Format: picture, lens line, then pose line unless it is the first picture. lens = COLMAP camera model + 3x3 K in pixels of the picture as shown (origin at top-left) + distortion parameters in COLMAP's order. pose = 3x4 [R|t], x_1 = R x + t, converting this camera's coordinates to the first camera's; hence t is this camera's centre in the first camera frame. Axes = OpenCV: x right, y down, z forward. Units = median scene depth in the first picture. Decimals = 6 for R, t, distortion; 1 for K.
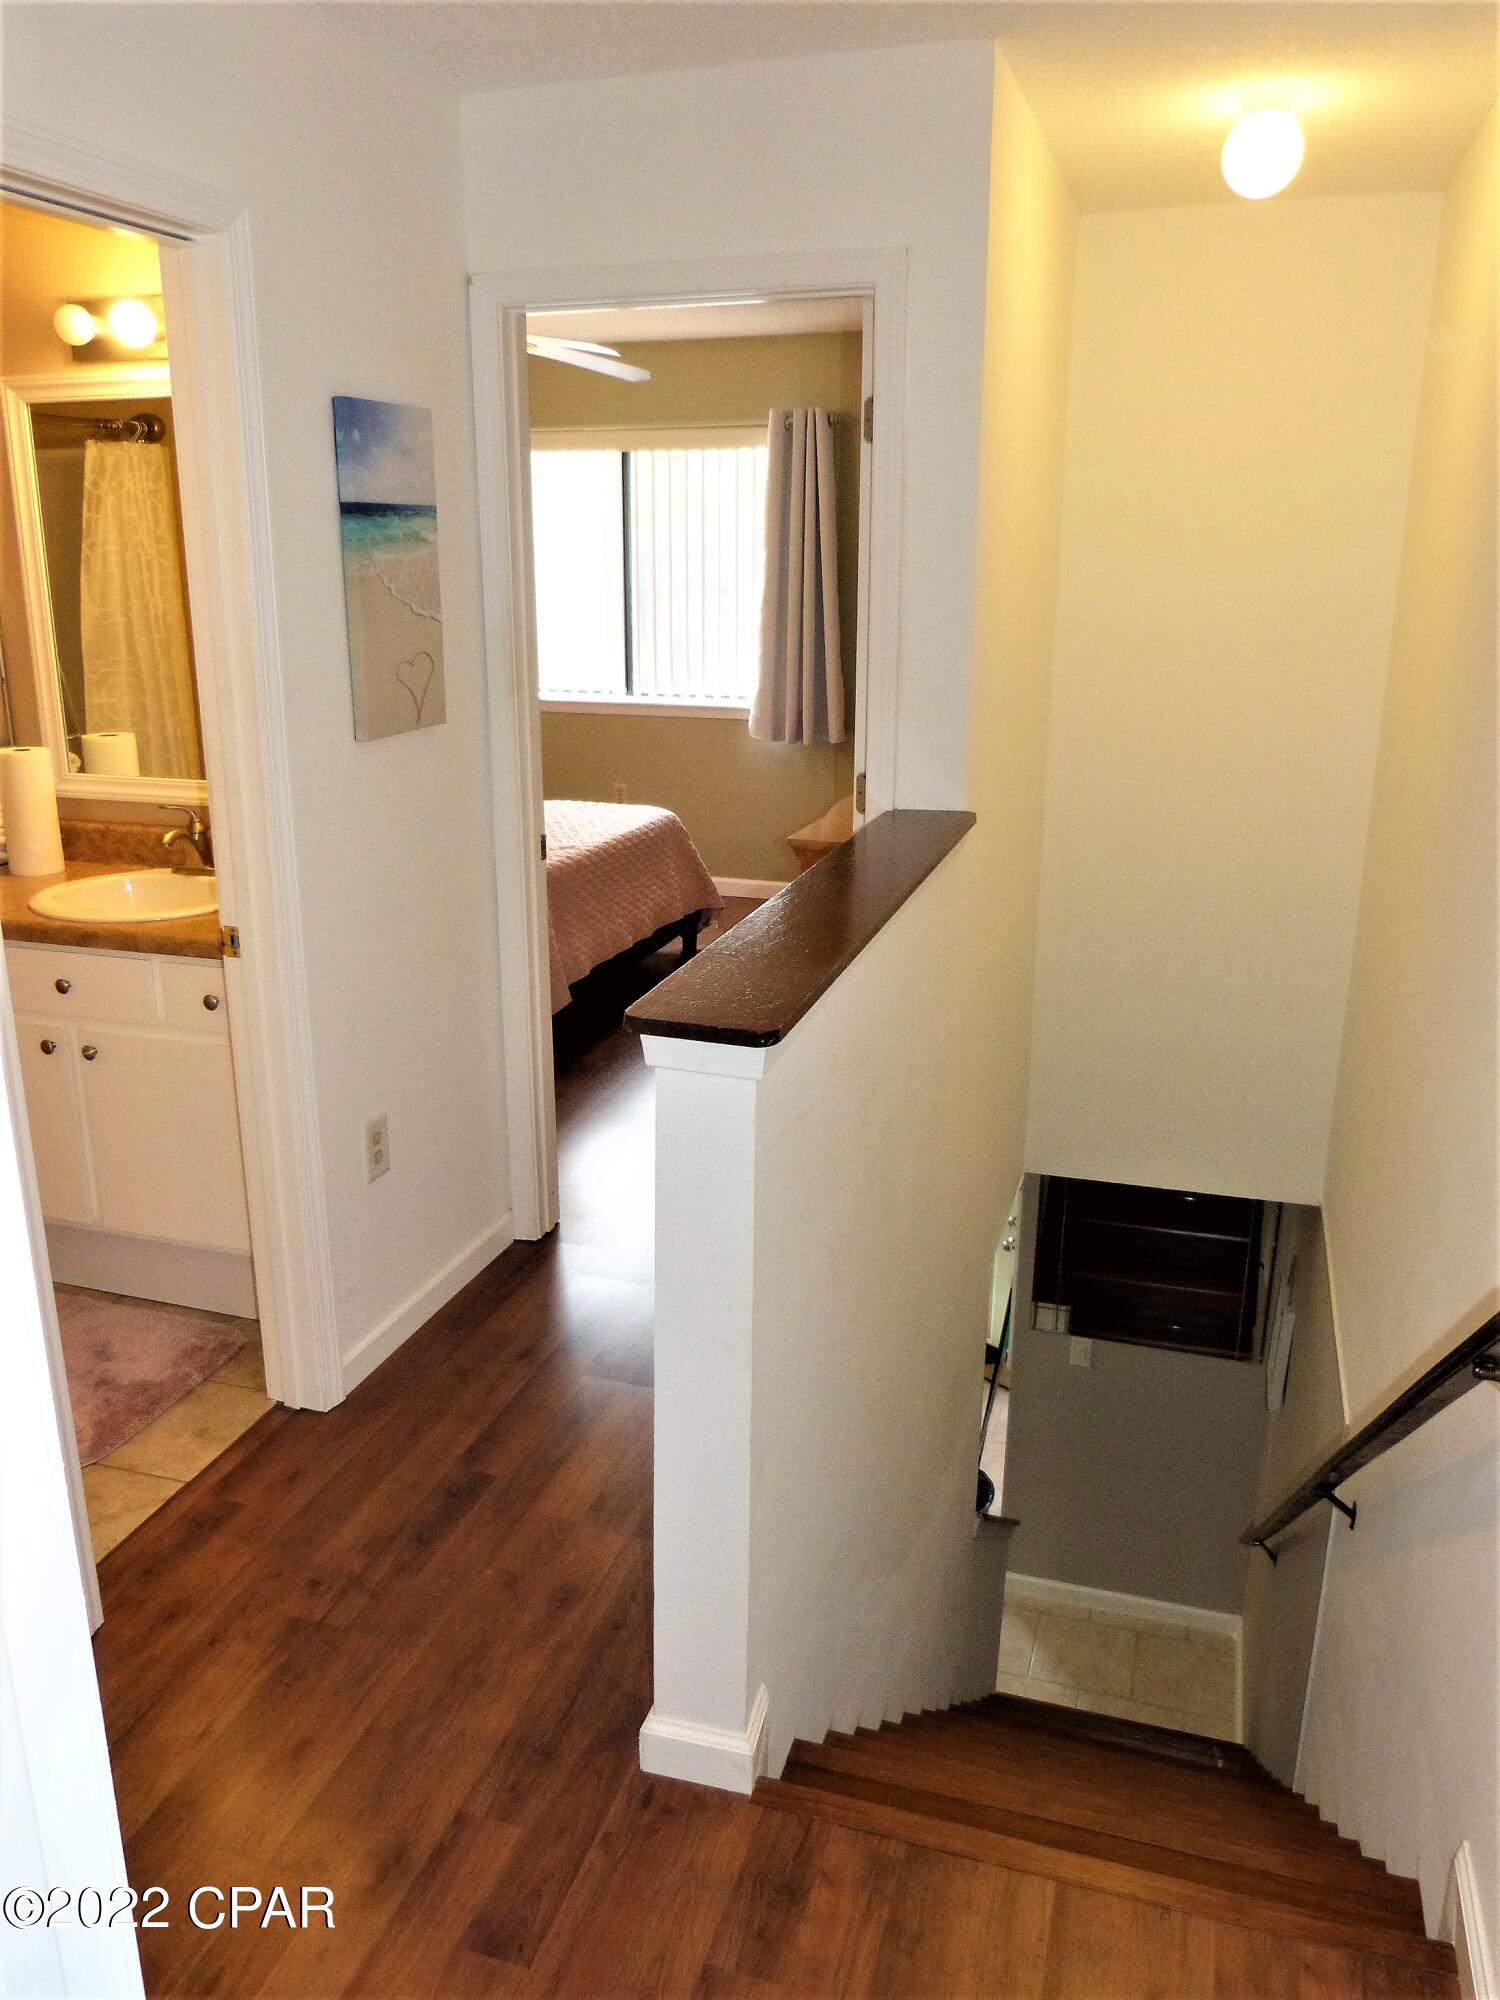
lens RADIAL K [[1500.3, 0, 745.6], [0, 1500.3, 998.2], [0, 0, 1]] dist [-0.021670, 0.001484]
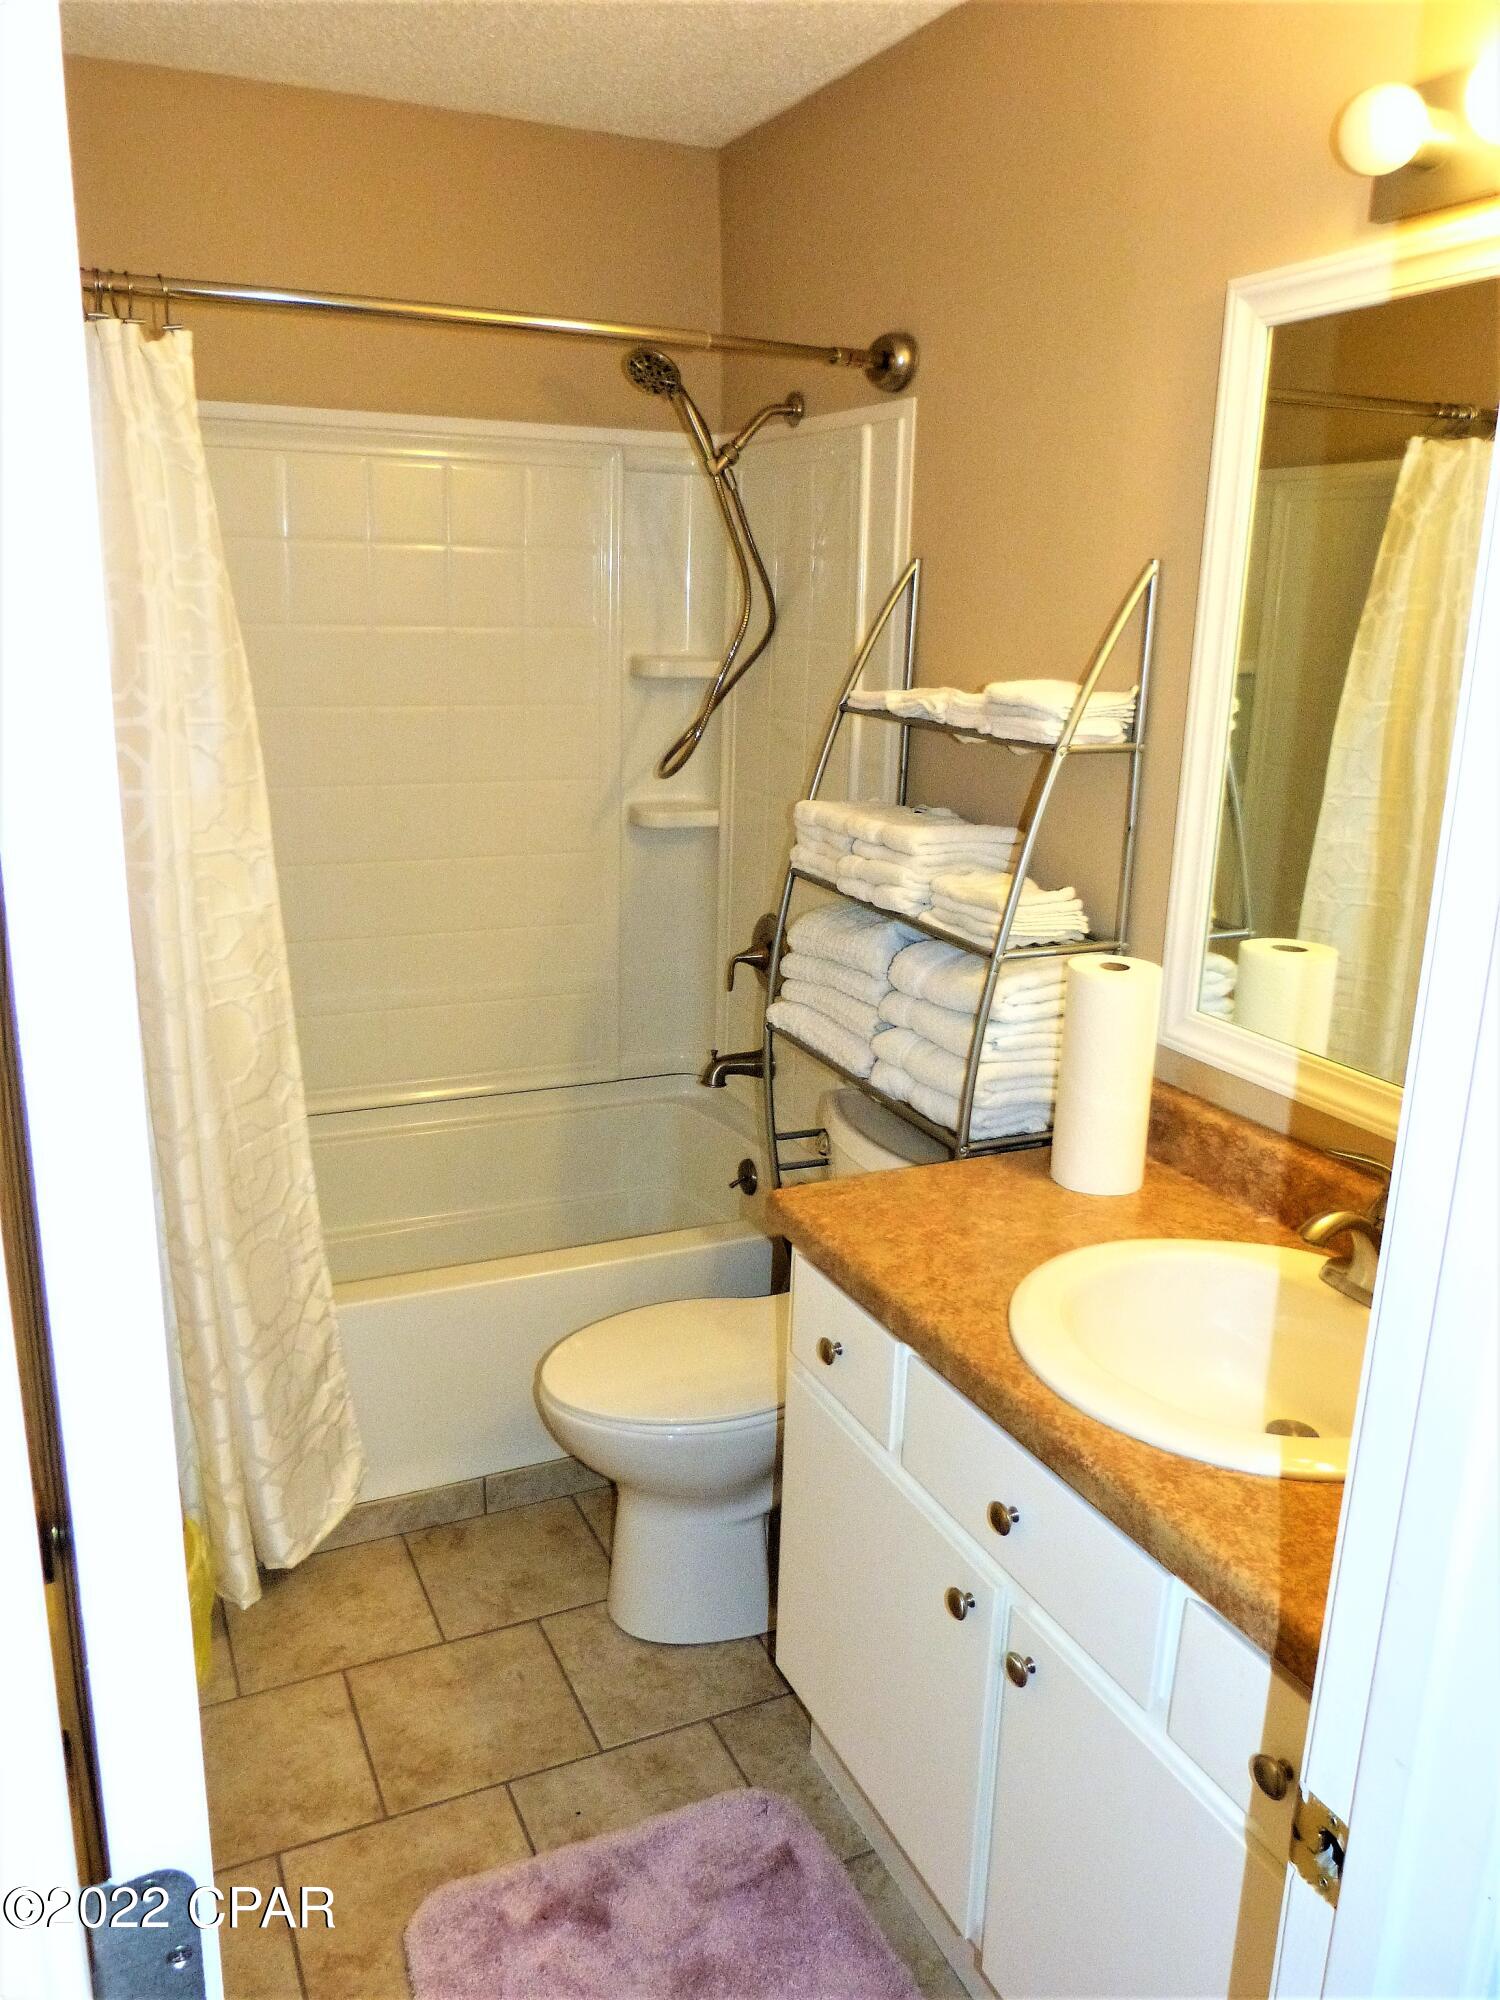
lens RADIAL K [[1500.3, 0, 748.2], [0, 1500.3, 996.9], [0, 0, 1]] dist [-0.021670, 0.001484]
pose [[0.677811, 0.203475, -0.706520, -0.178893], [-0.231471, 0.971134, 0.057617, -0.149508], [0.697849, 0.124486, 0.705344, 0.499042]]
